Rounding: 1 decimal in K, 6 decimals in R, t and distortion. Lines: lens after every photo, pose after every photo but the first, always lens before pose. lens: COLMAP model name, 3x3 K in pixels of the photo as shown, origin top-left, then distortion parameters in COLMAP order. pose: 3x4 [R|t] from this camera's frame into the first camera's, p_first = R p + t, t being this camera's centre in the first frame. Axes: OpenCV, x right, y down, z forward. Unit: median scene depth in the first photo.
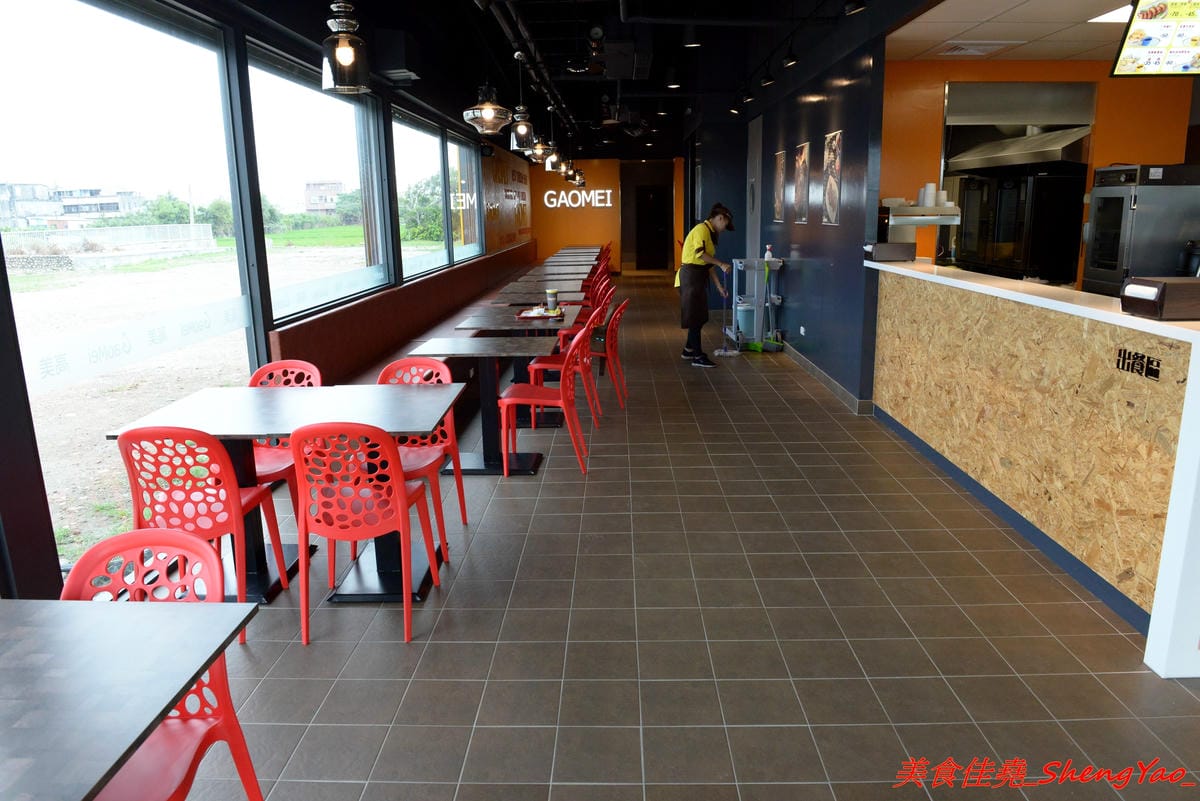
lens RADIAL K [[818.8, 0, 600.0], [0, 818.8, 400.5], [0, 0, 1]] dist [-0.057421, 0.004900]
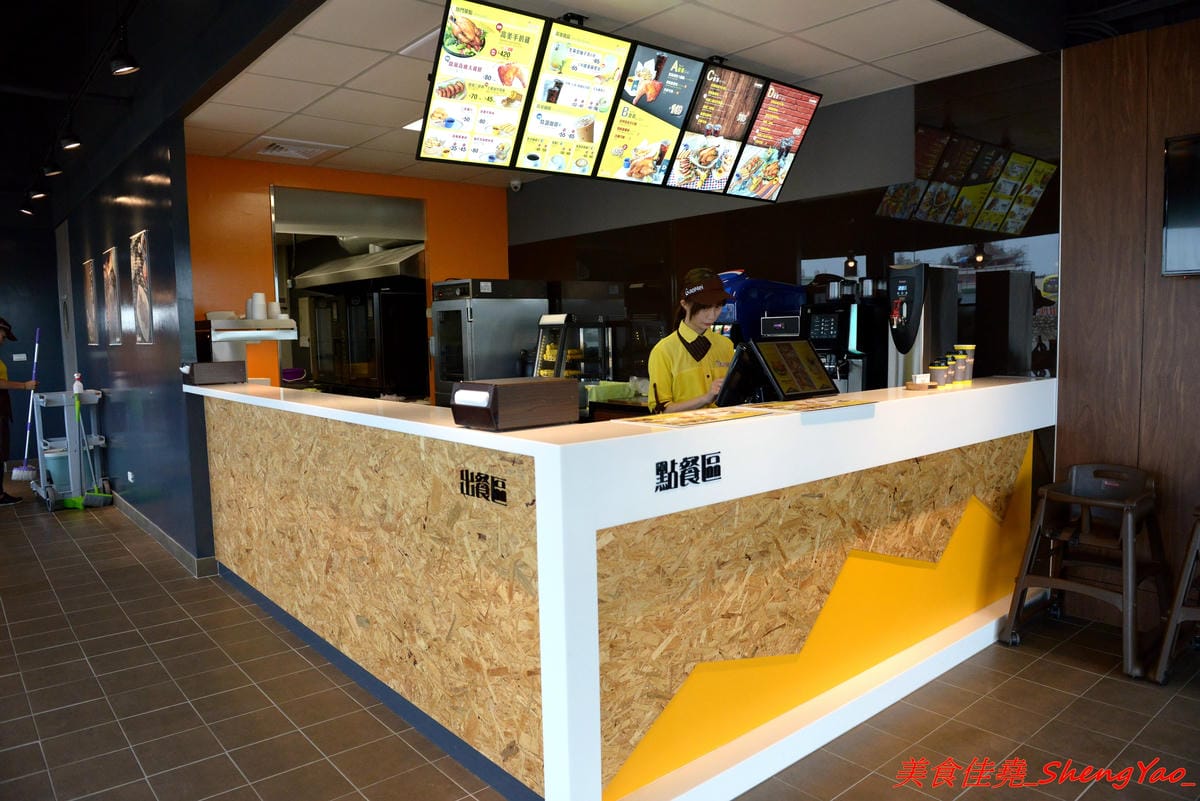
lens RADIAL K [[818.8, 0, 600.0], [0, 818.8, 400.5], [0, 0, 1]] dist [-0.057421, 0.004900]
pose [[0.751131, -0.054258, 0.657920, 0.162811], [0.155443, 0.983131, -0.096387, -0.024208], [-0.641592, 0.174668, 0.746894, 0.211012]]
